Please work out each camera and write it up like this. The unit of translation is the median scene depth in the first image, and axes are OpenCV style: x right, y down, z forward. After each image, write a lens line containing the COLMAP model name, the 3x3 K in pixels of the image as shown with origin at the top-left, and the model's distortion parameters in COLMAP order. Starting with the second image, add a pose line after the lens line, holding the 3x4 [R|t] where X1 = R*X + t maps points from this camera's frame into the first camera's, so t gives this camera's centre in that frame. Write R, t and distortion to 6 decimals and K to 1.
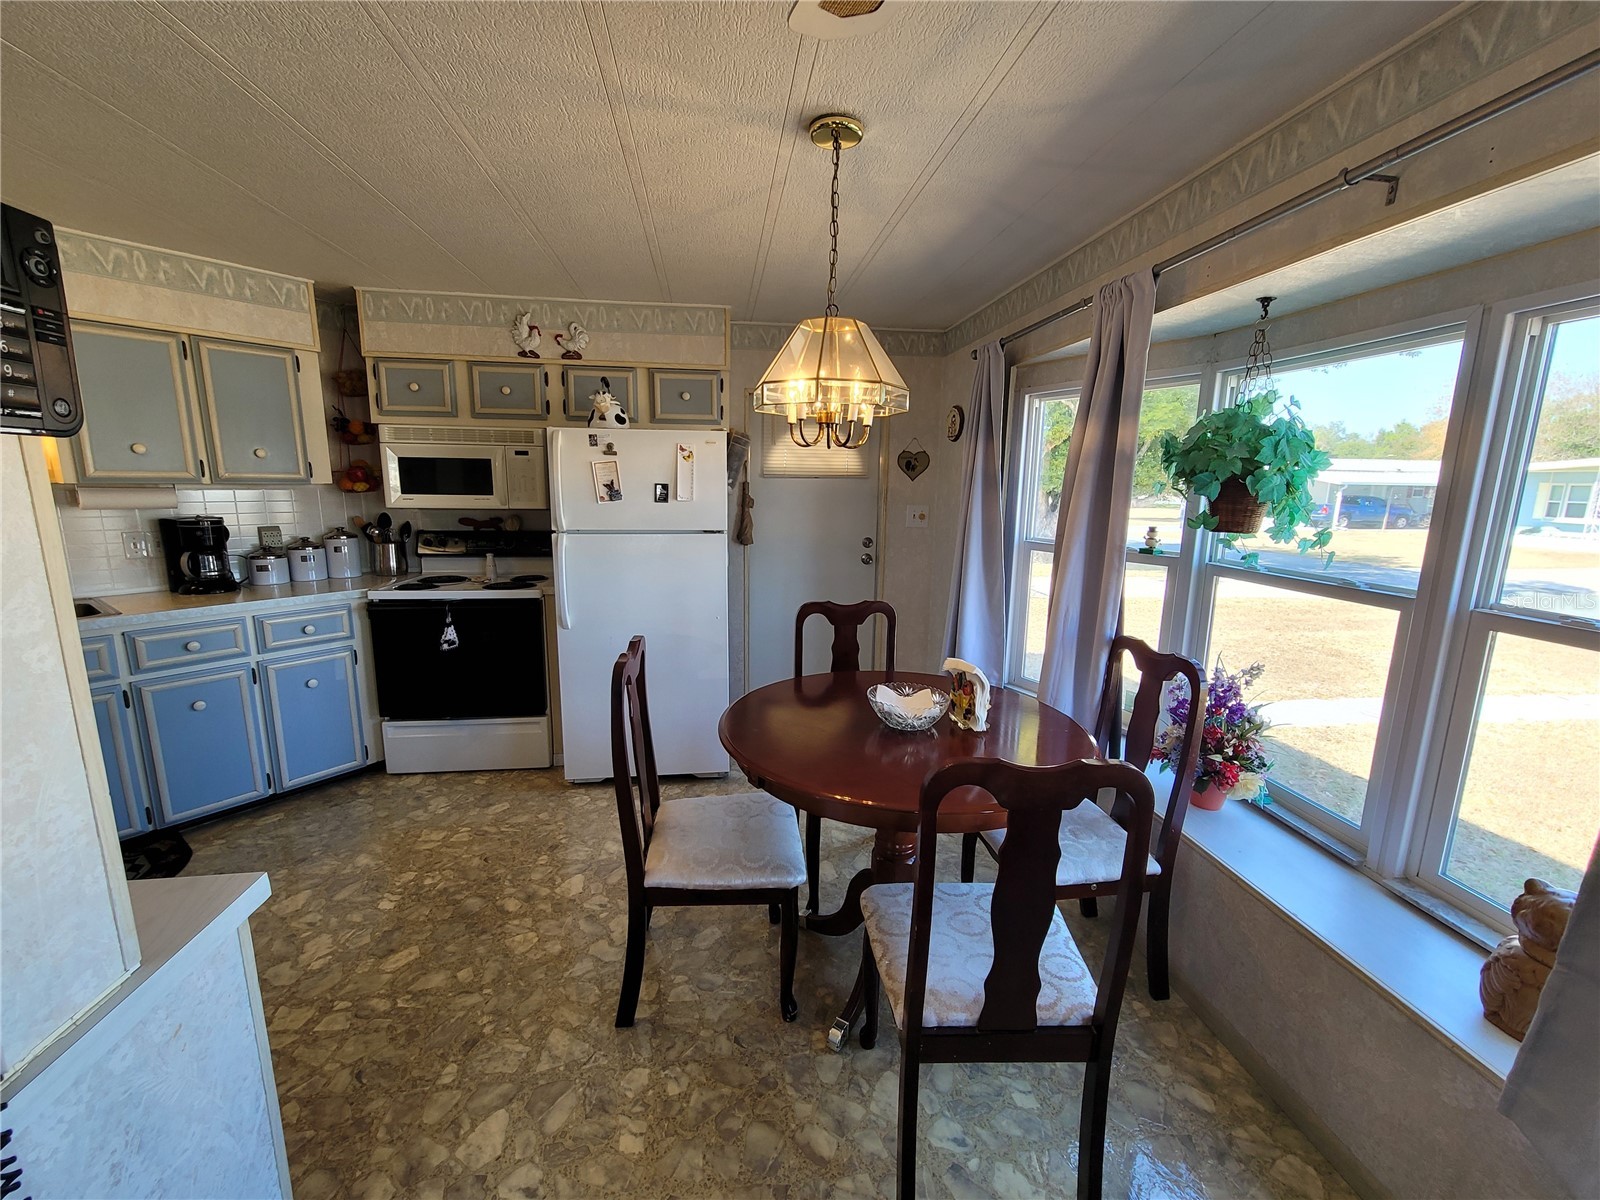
lens RADIAL K [[652.9, 0, 797.2], [0, 652.9, 601.2], [0, 0, 1]] dist [0.000672, -0.000629]
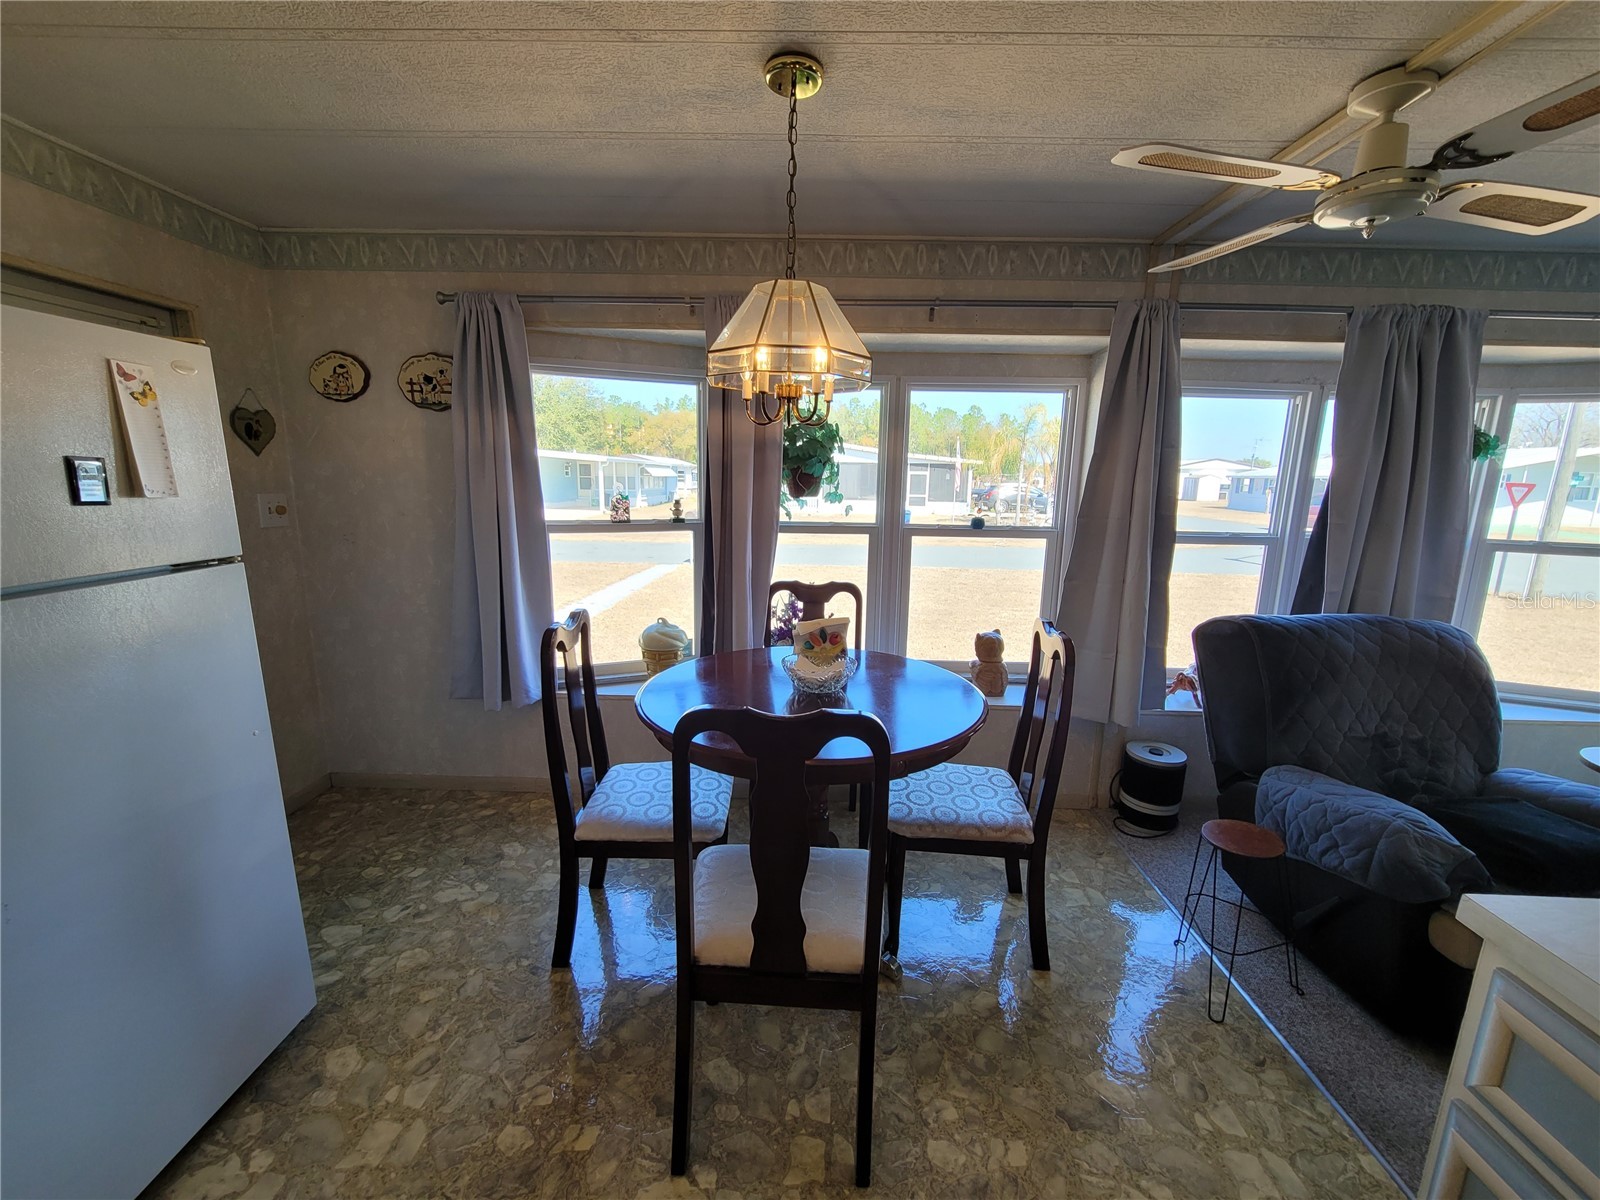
lens RADIAL K [[652.9, 0, 800.5], [0, 652.9, 599.5], [0, 0, 1]] dist [0.000672, -0.000629]
pose [[0.148524, -0.197831, 0.968919, -0.951422], [0.166810, 0.970758, 0.172636, -0.162161], [-0.974738, 0.135985, 0.177181, 0.911696]]
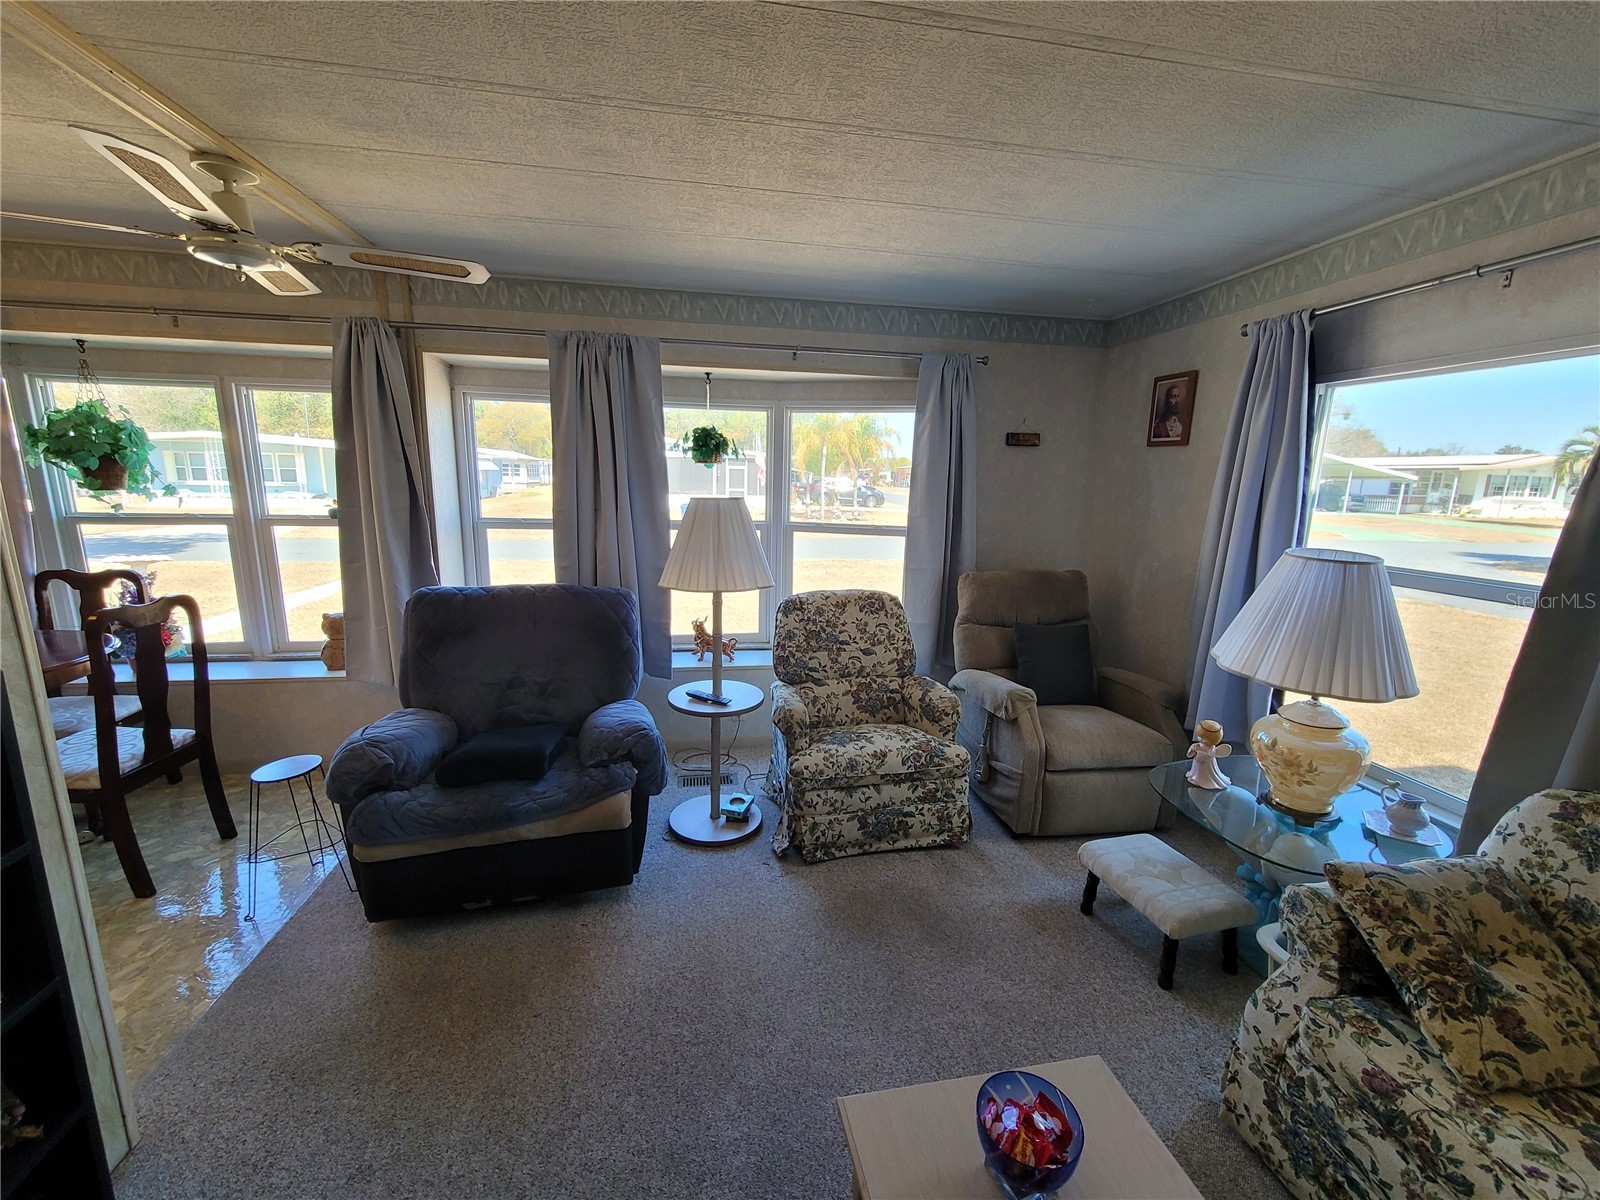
lens RADIAL K [[652.9, 0, 800.3], [0, 652.9, 602.8], [0, 0, 1]] dist [0.000672, -0.000629]
pose [[-0.042011, -0.213670, 0.976002, -1.138828], [0.162070, 0.962469, 0.217683, 0.094915], [-0.985885, 0.167326, -0.005805, -0.662086]]
